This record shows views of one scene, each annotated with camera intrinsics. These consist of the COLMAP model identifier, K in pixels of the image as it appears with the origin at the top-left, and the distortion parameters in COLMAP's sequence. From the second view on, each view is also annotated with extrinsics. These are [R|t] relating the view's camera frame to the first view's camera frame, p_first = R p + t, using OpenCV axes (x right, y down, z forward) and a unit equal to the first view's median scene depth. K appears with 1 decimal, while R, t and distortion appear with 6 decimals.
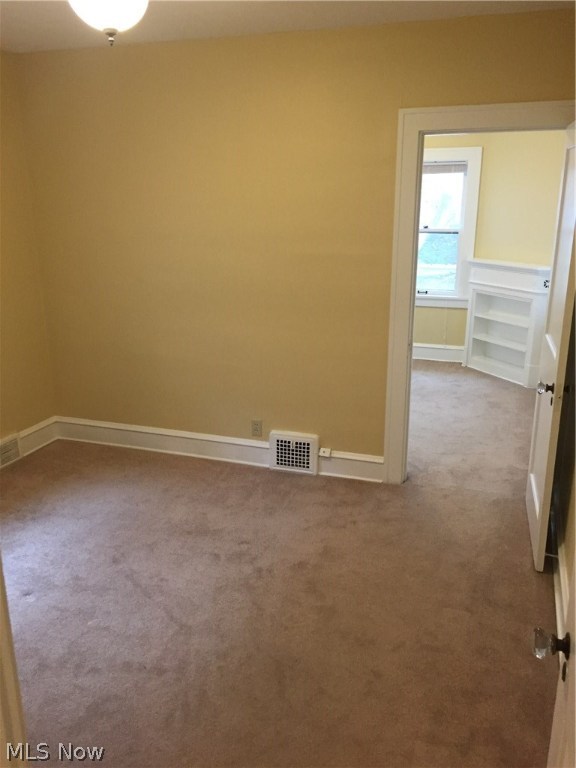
lens RADIAL K [[675.5, 0, 288.7], [0, 675.5, 387.0], [0, 0, 1]] dist [0.044596, 0.012795]
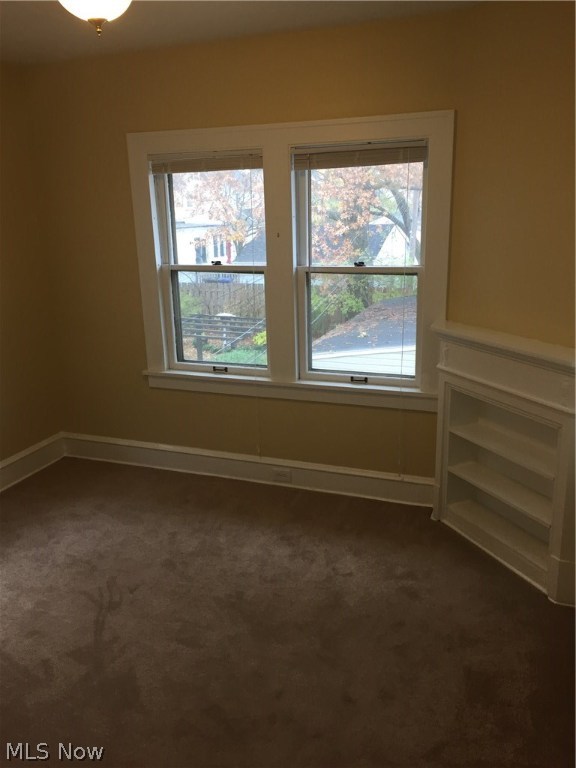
lens RADIAL K [[675.5, 0, 288.7], [0, 675.5, 387.0], [0, 0, 1]] dist [0.044596, 0.012795]
pose [[0.999307, -0.013786, -0.034563, 0.167889], [0.013603, 0.999892, -0.005521, -0.138908], [0.034636, 0.005047, 0.999387, 0.469880]]
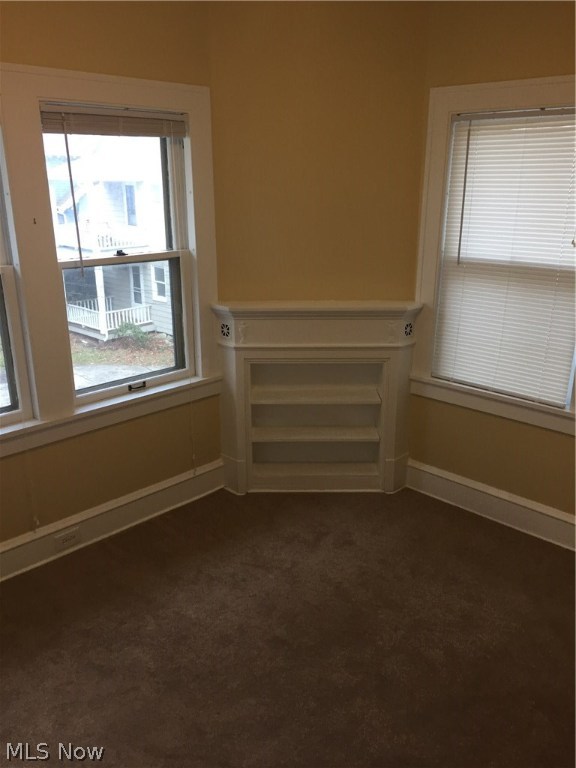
lens RADIAL K [[654.8, 0, 290.8], [0, 654.8, 384.9], [0, 0, 1]] dist [0.084578, -0.105915]
pose [[0.398883, -0.267340, 0.877167, -0.178257], [0.248006, 0.952362, 0.177480, -0.207578], [-0.882828, 0.146749, 0.446184, 0.734016]]
